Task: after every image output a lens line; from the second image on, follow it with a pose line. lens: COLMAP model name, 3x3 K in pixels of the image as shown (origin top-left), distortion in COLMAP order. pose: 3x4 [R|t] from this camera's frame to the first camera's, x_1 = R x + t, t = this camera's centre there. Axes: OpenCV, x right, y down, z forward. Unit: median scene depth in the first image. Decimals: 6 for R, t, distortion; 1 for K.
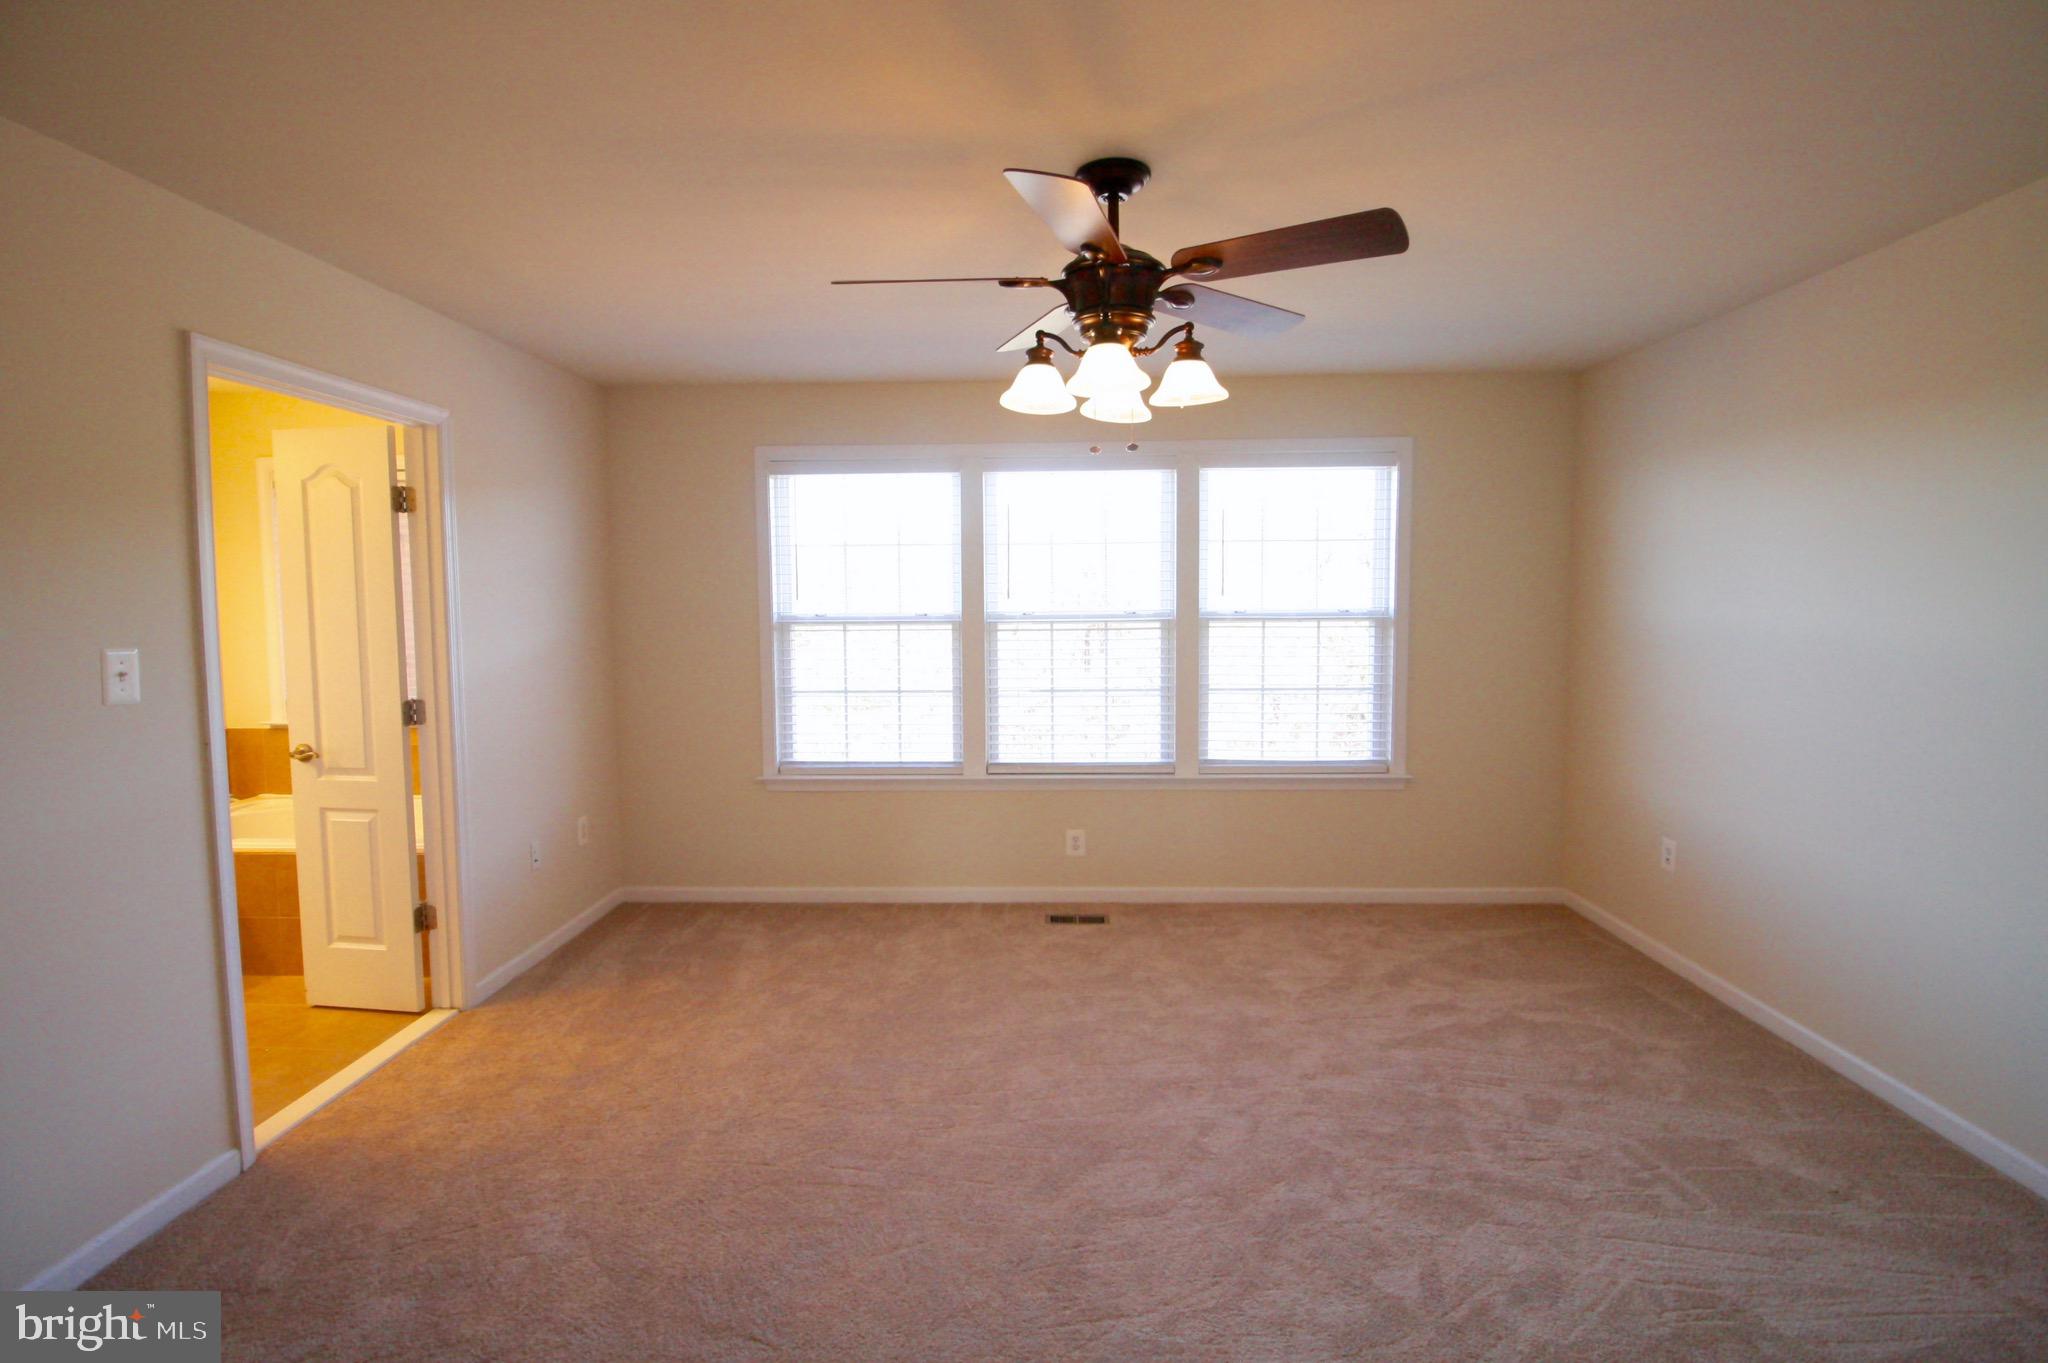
lens RADIAL K [[979.3, 0, 1024.7], [0, 979.3, 678.3], [0, 0, 1]] dist [-0.001474, -0.007877]
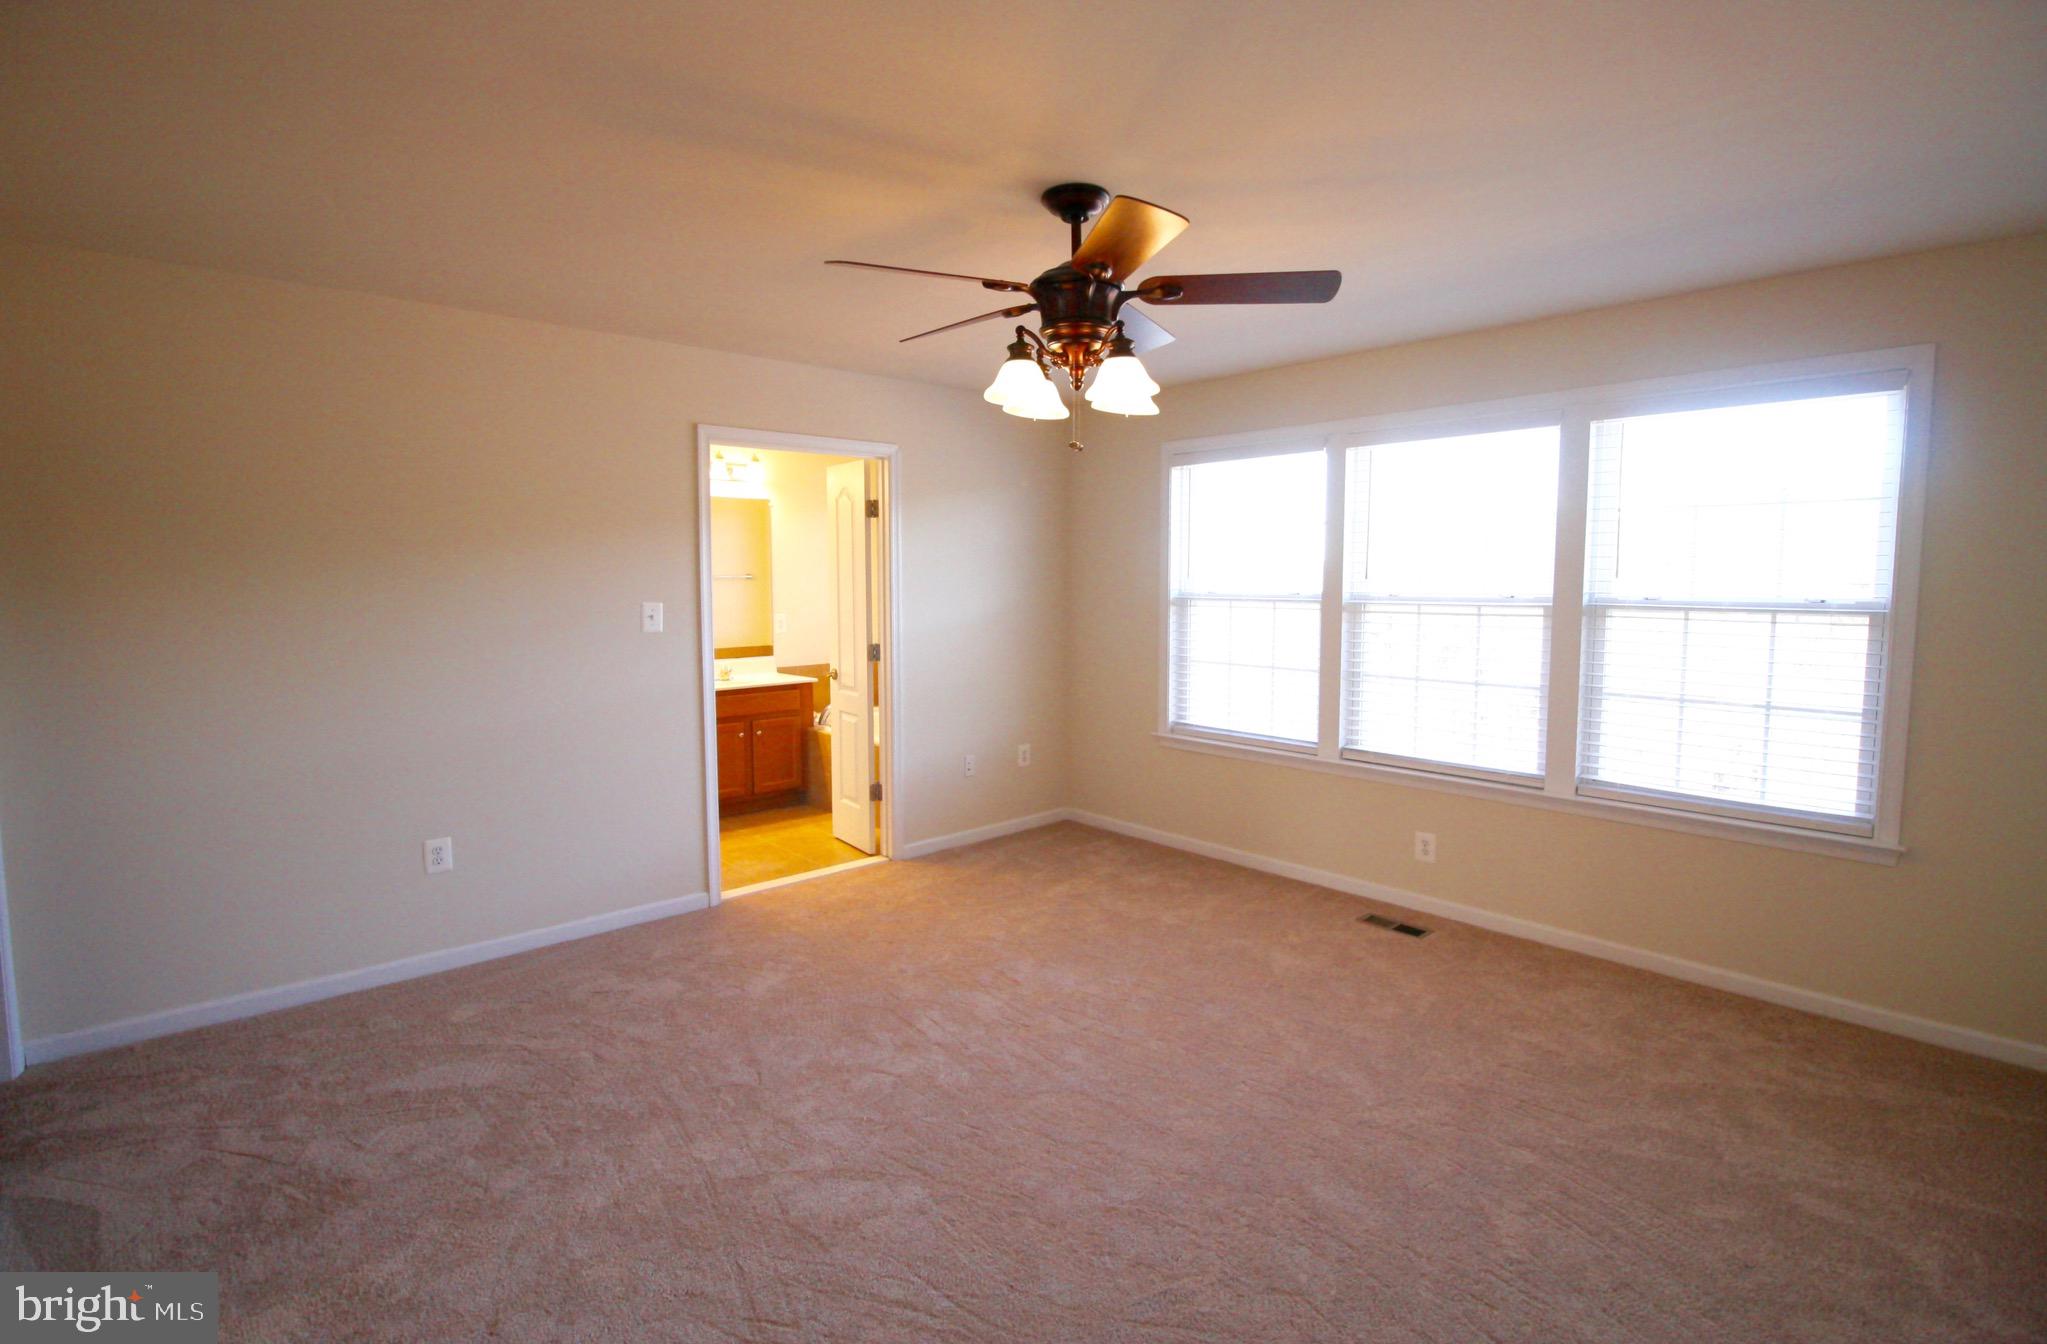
lens RADIAL K [[960.9, 0, 1027.1], [0, 960.9, 659.4], [0, 0, 1]] dist [-0.000407, -0.006235]
pose [[0.702245, 0.068547, -0.708627, 0.501840], [-0.063690, 0.997412, 0.033366, -0.015931], [0.709080, 0.021701, 0.704794, 0.120186]]
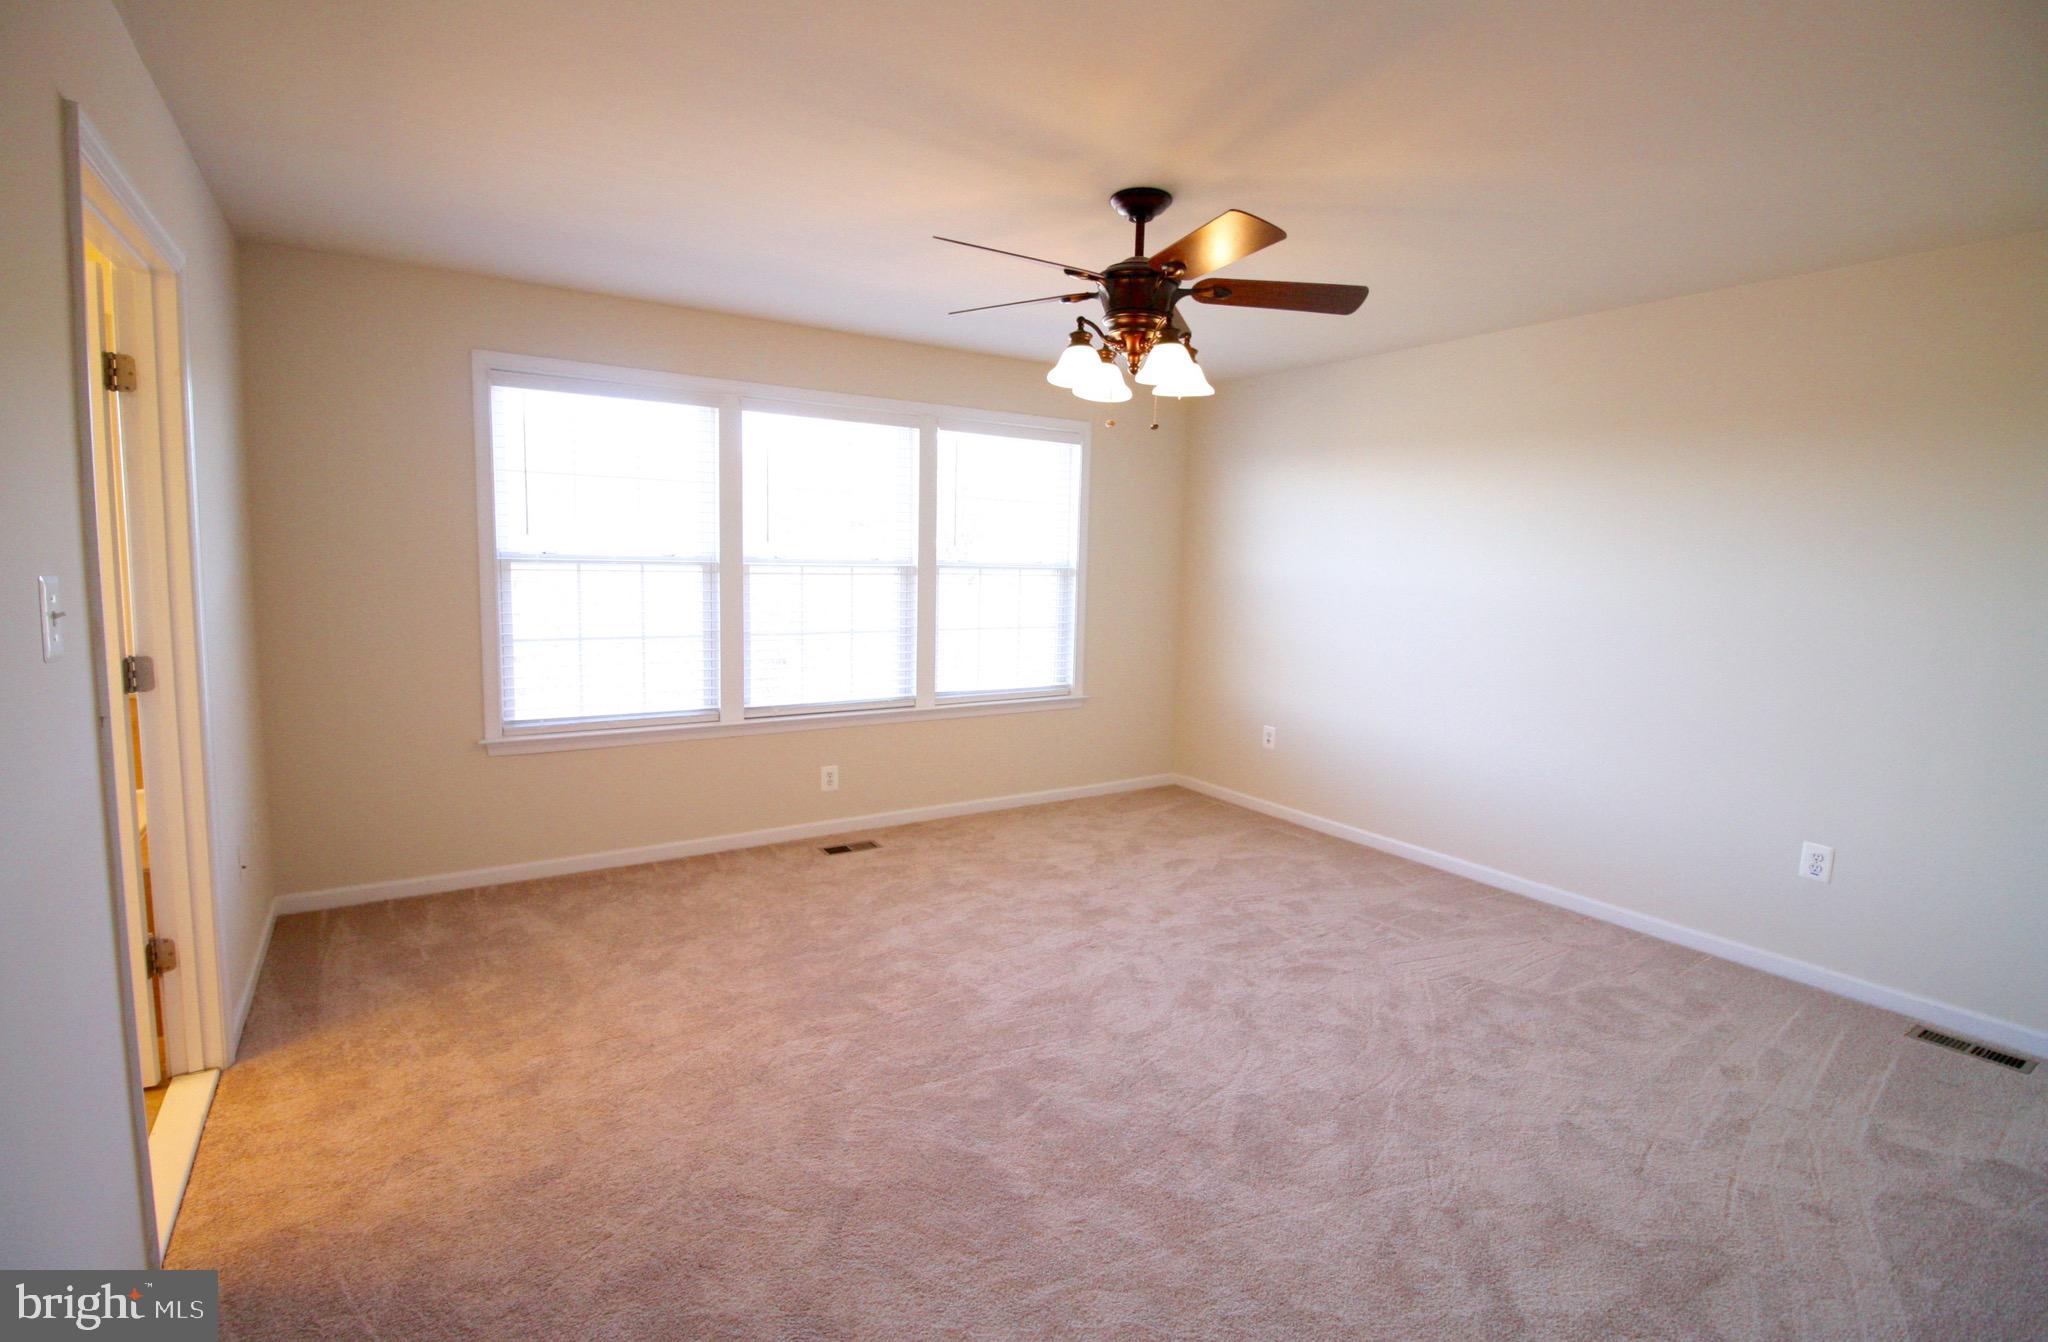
lens RADIAL K [[961.3, 0, 1034.7], [0, 961.3, 668.6], [0, 0, 1]] dist [-0.000407, -0.006235]
pose [[0.814656, -0.039332, 0.578610, -0.435253], [0.013264, 0.998700, 0.049214, 0.003877], [-0.579793, -0.032418, 0.814119, 0.045719]]
